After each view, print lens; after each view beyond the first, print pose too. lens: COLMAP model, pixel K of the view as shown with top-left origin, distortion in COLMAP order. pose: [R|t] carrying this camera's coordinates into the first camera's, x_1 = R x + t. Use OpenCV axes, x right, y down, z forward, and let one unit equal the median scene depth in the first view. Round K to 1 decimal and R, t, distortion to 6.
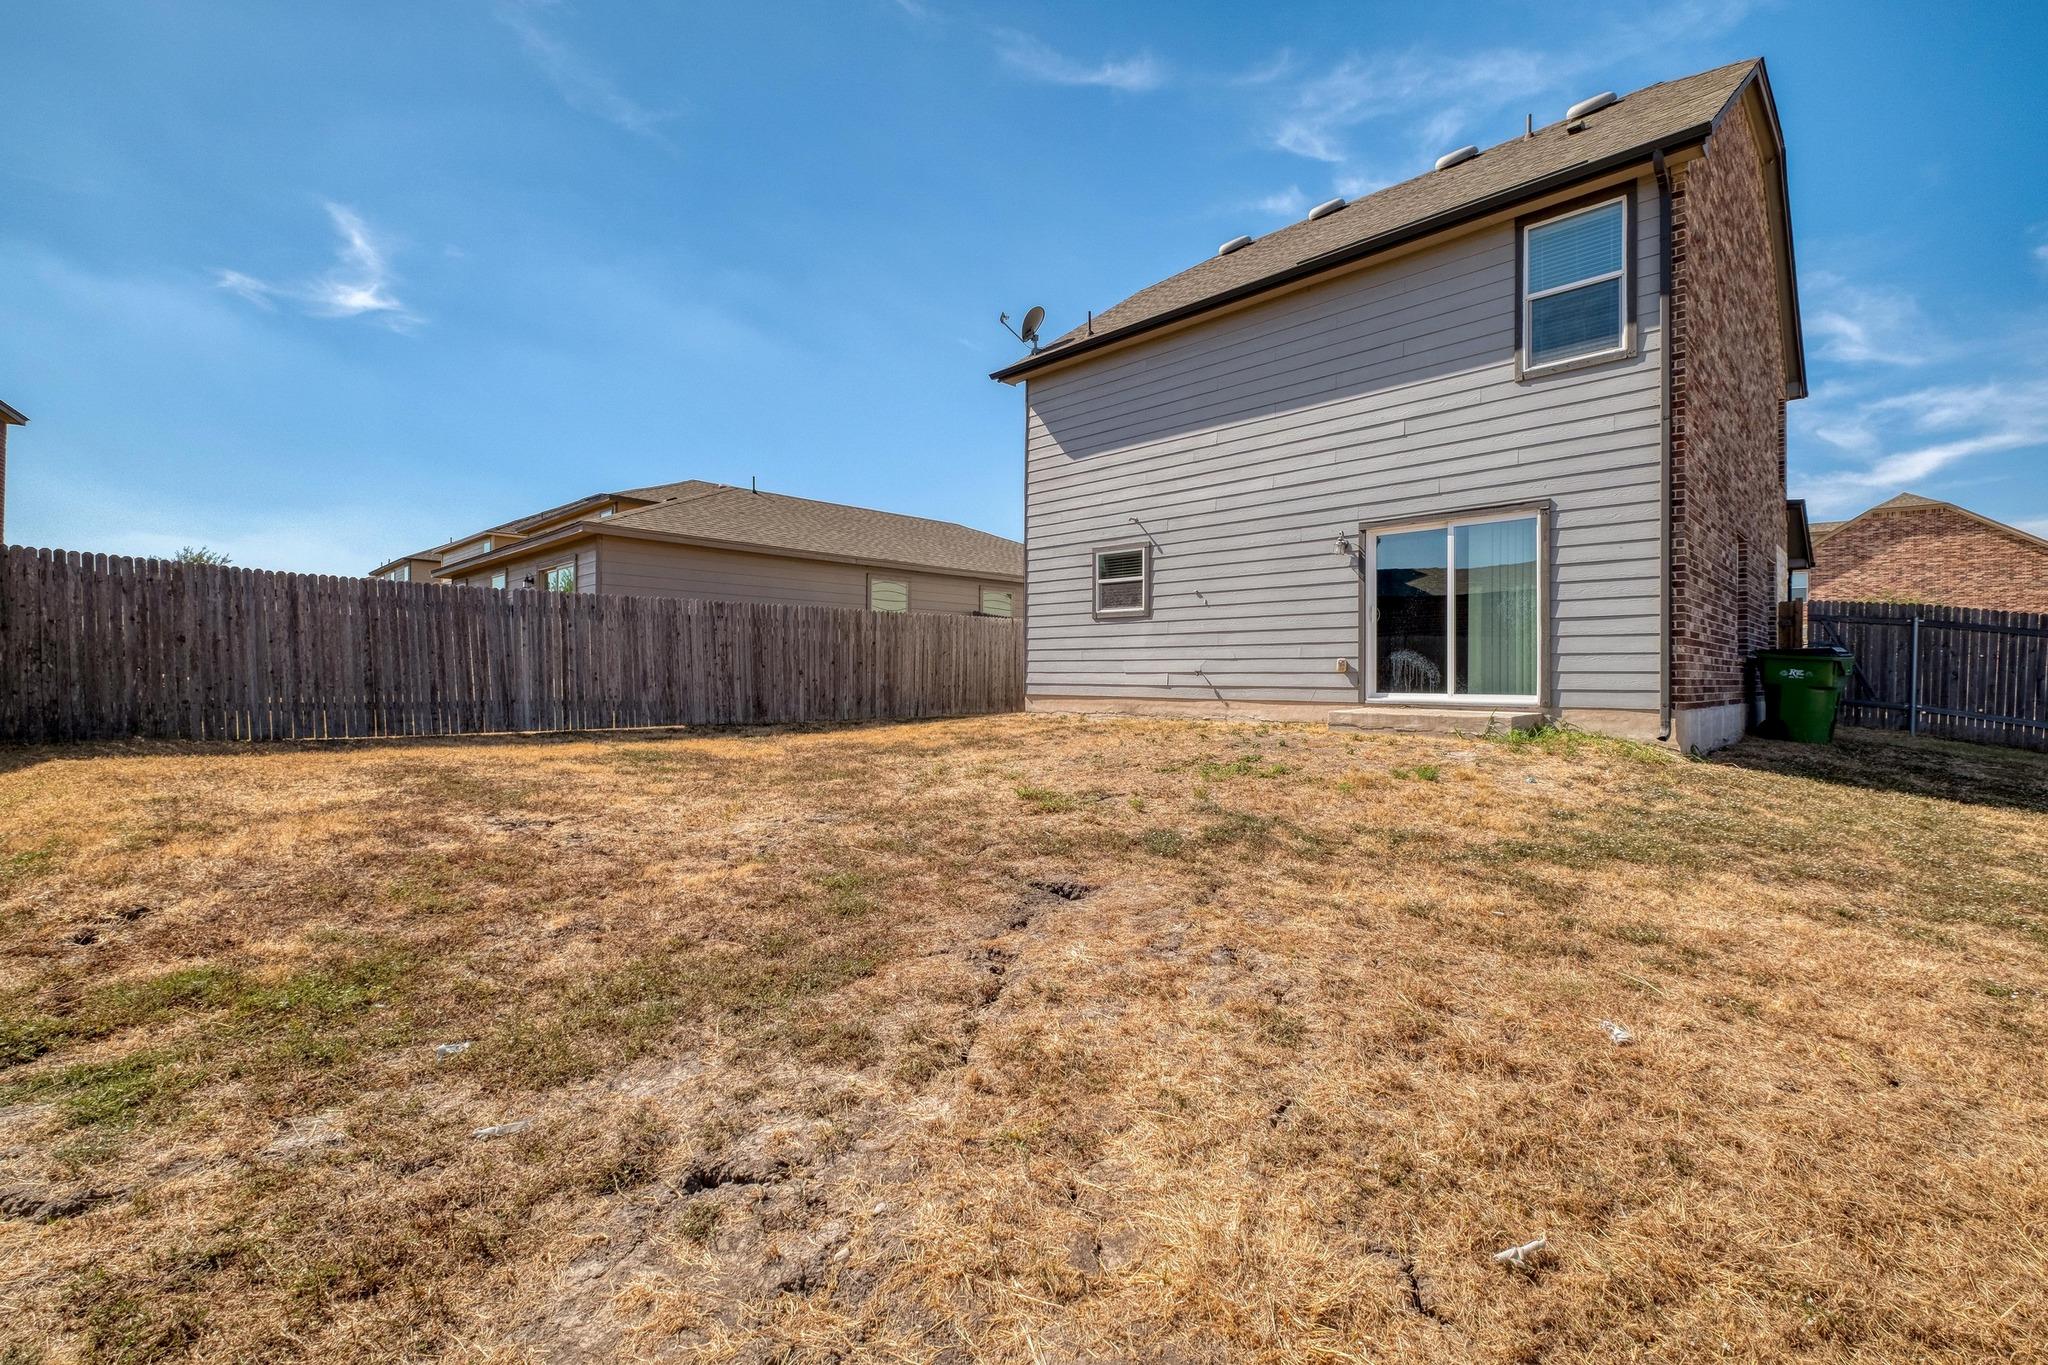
lens RADIAL K [[882.7, 0, 988.6], [0, 882.7, 679.2], [0, 0, 1]] dist [0.010165, -0.006331]
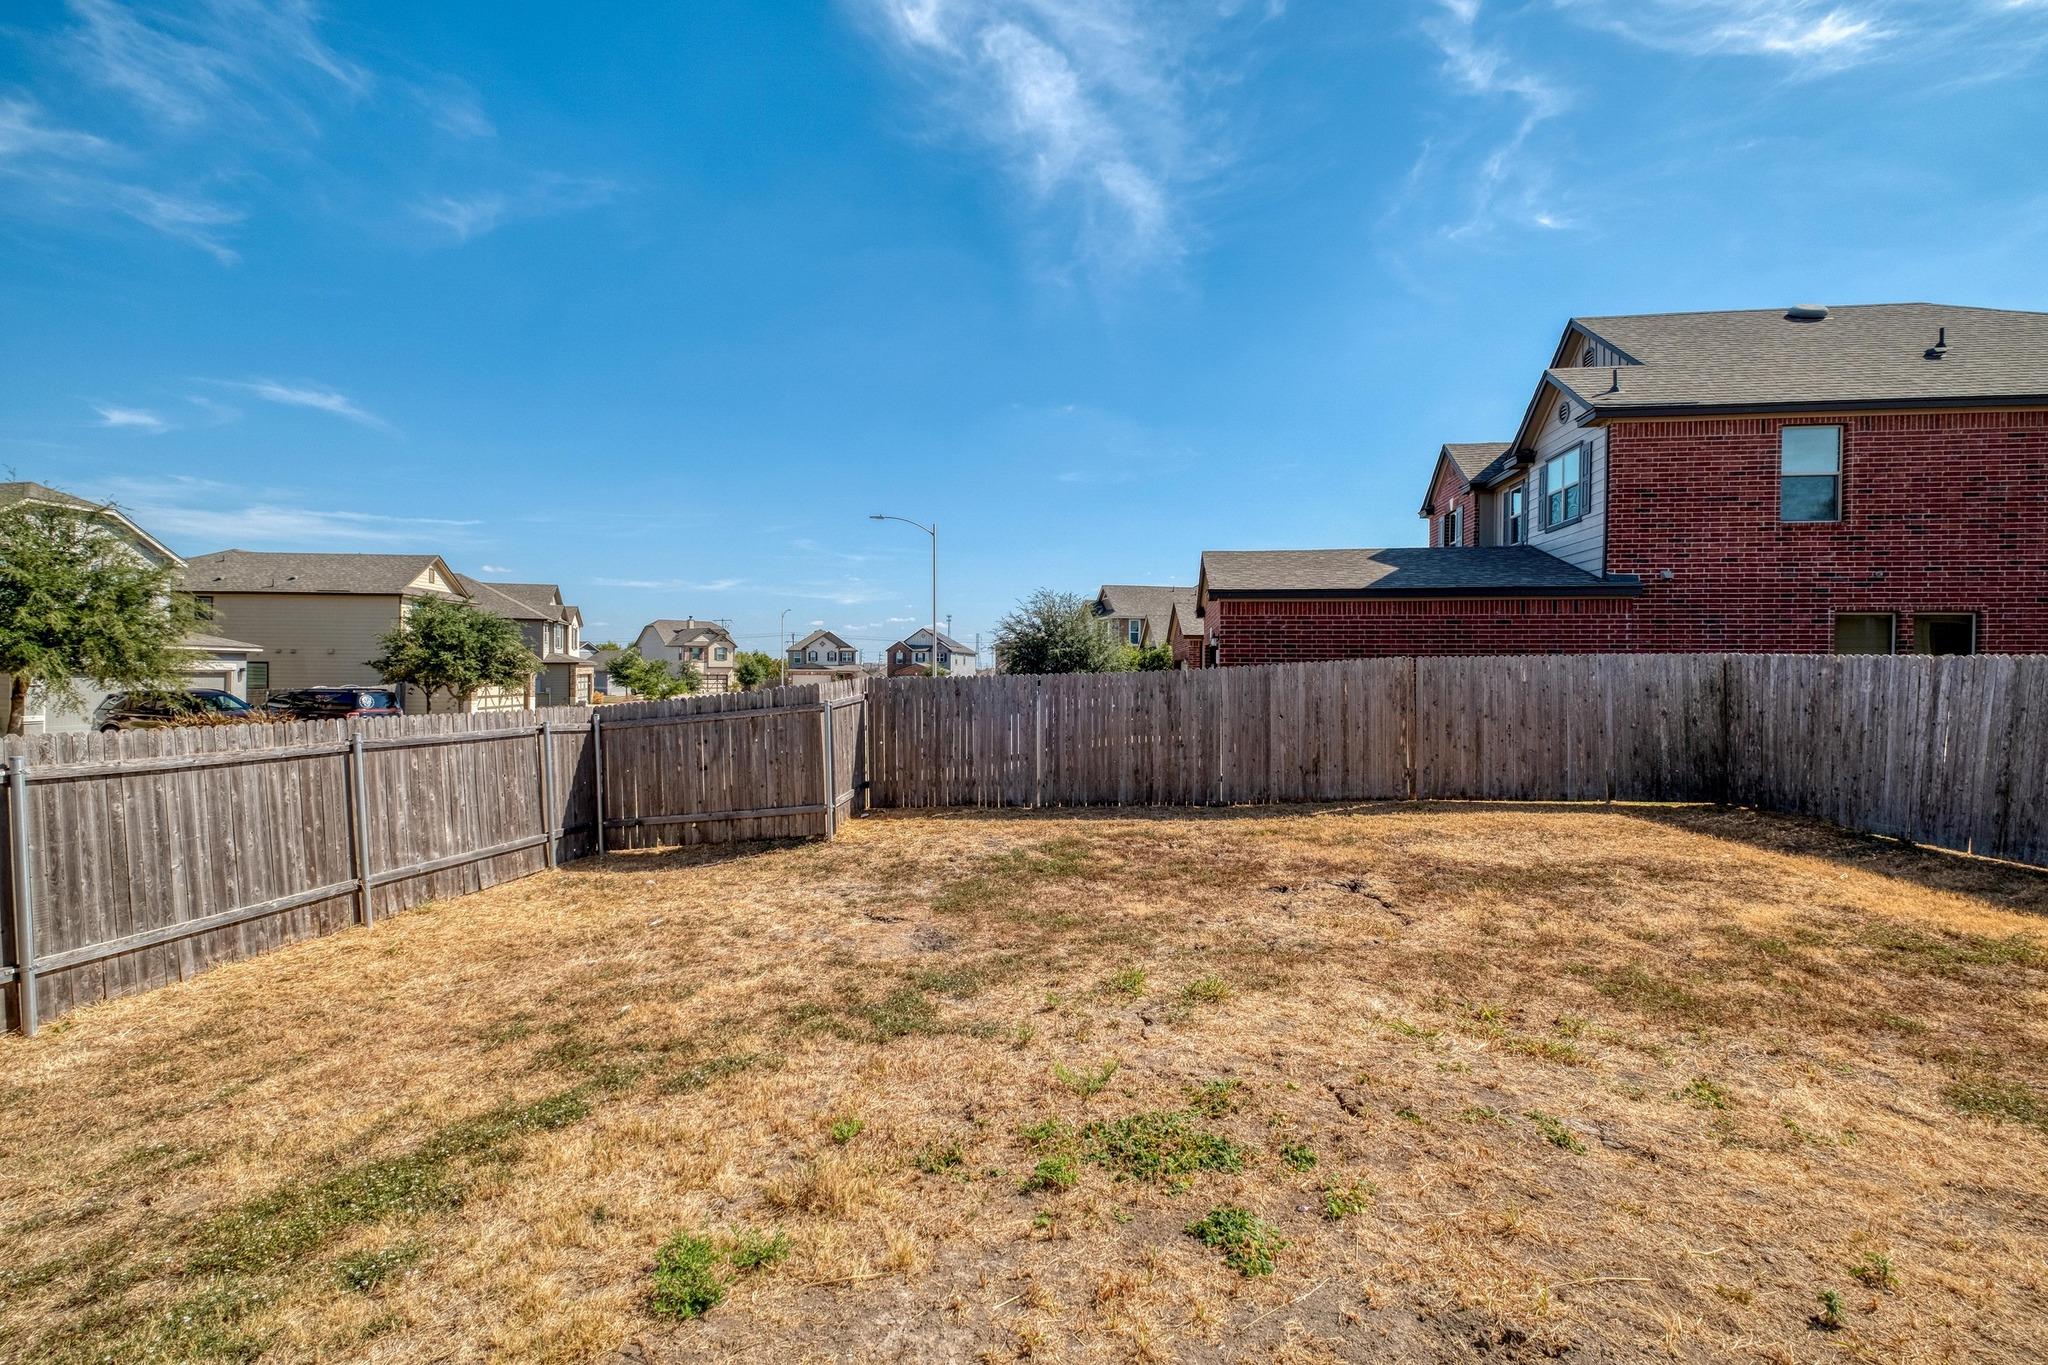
lens RADIAL K [[882.7, 0, 1035.2], [0, 882.7, 675.5], [0, 0, 1]] dist [0.010165, -0.006331]
pose [[-0.675756, -0.008627, -0.737075, 0.444614], [-0.014818, 0.999888, 0.001882, -0.085663], [0.736977, 0.012194, -0.675808, 0.900080]]
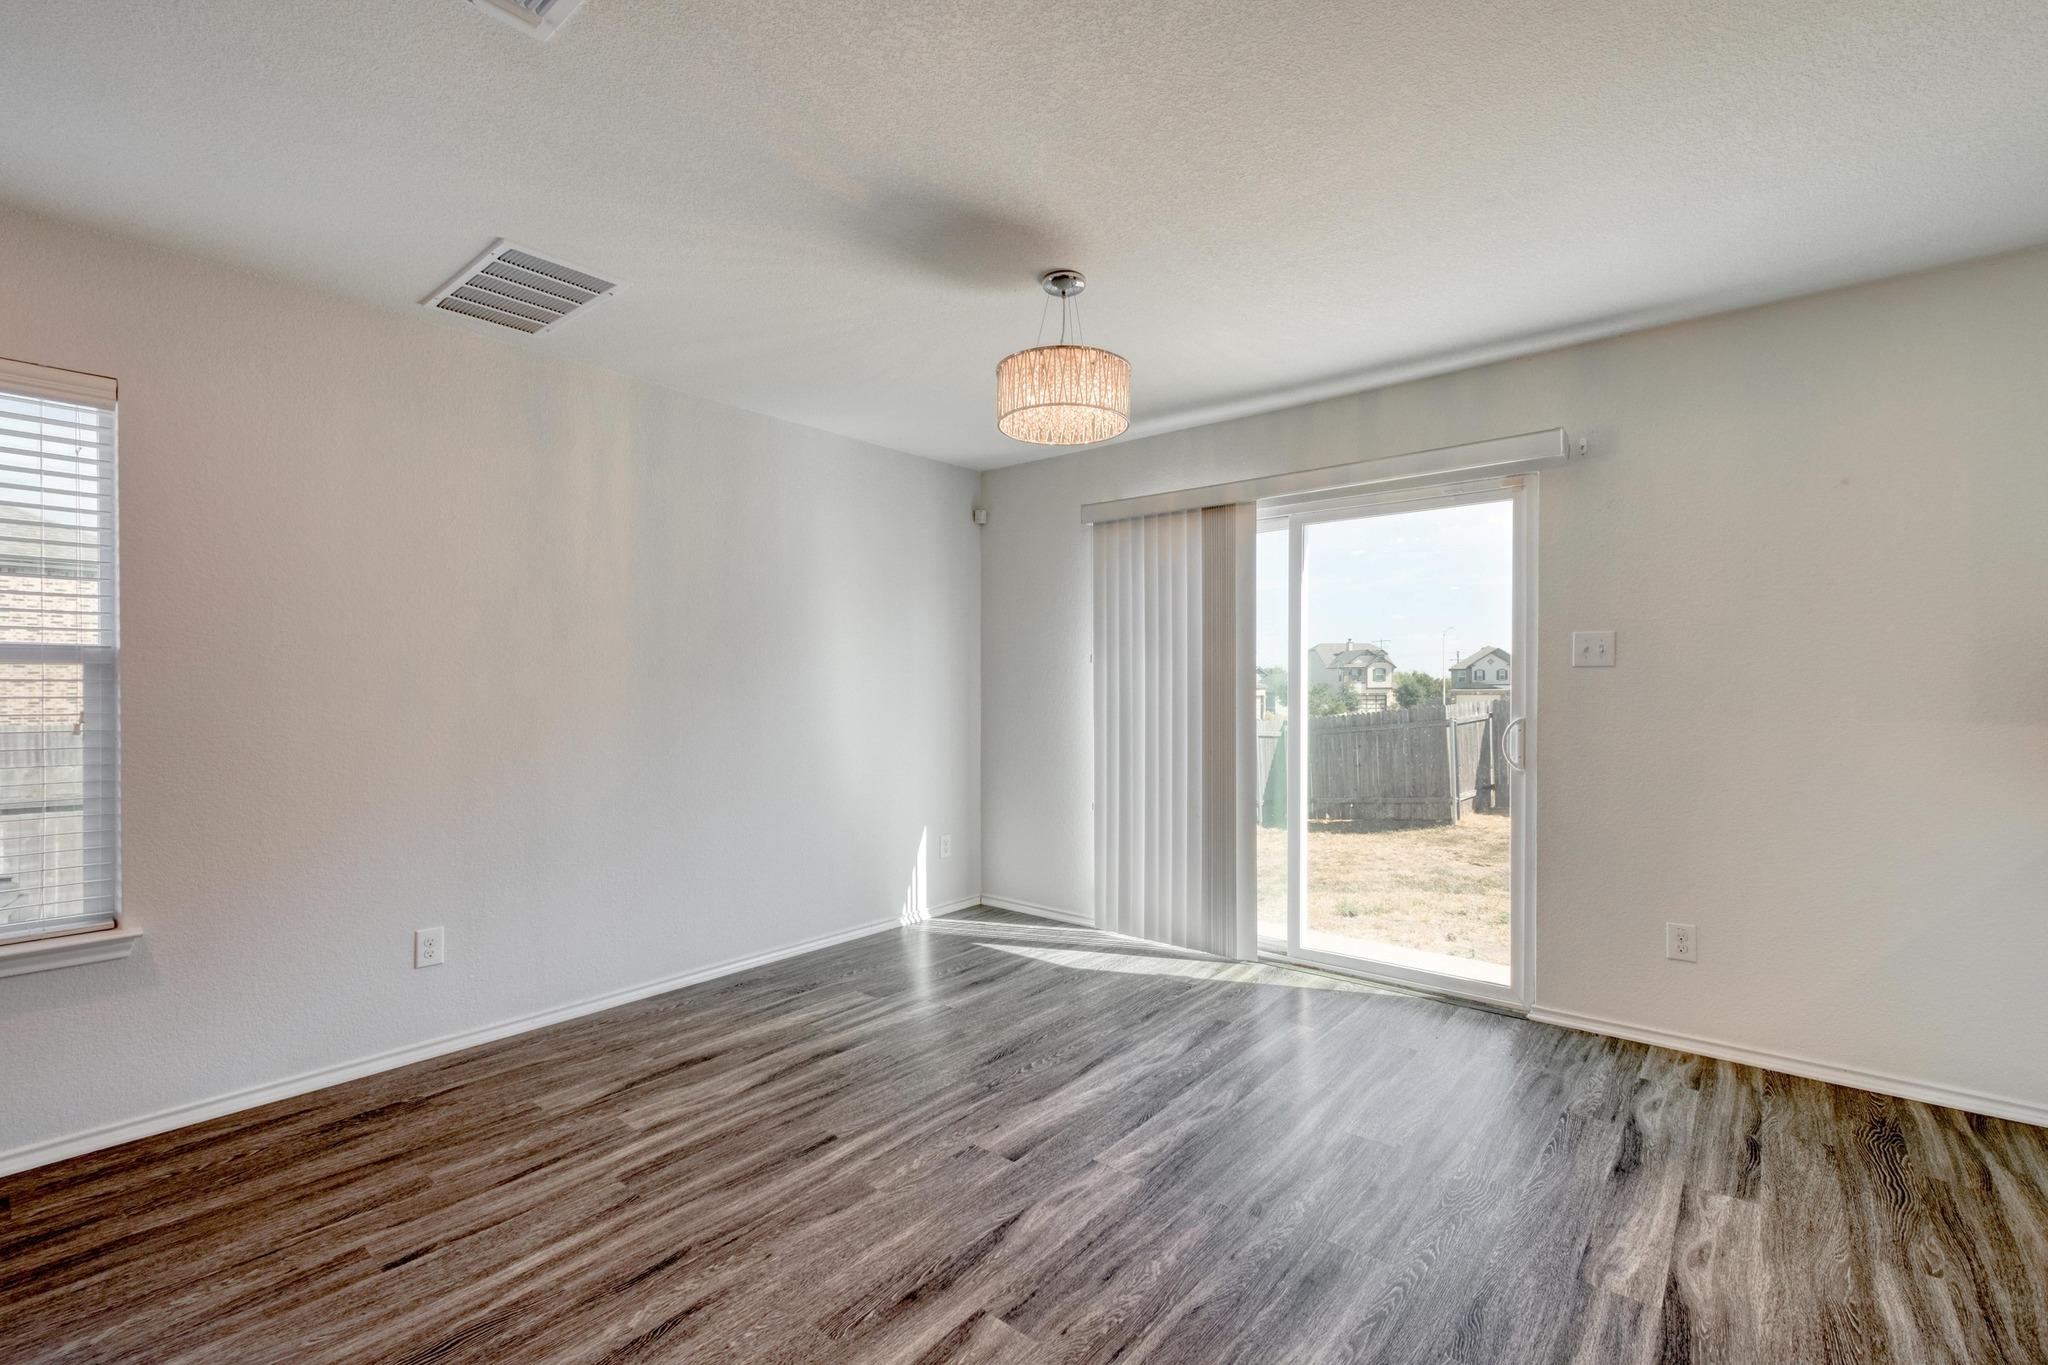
lens RADIAL K [[882.7, 0, 1029.8], [0, 882.7, 687.3], [0, 0, 1]] dist [0.010165, -0.006331]
pose [[-0.994012, -0.006467, -0.109078, 0.652160], [-0.006521, 0.999979, 0.000138, -0.094032], [0.109075, 0.000849, -0.994033, 1.329008]]
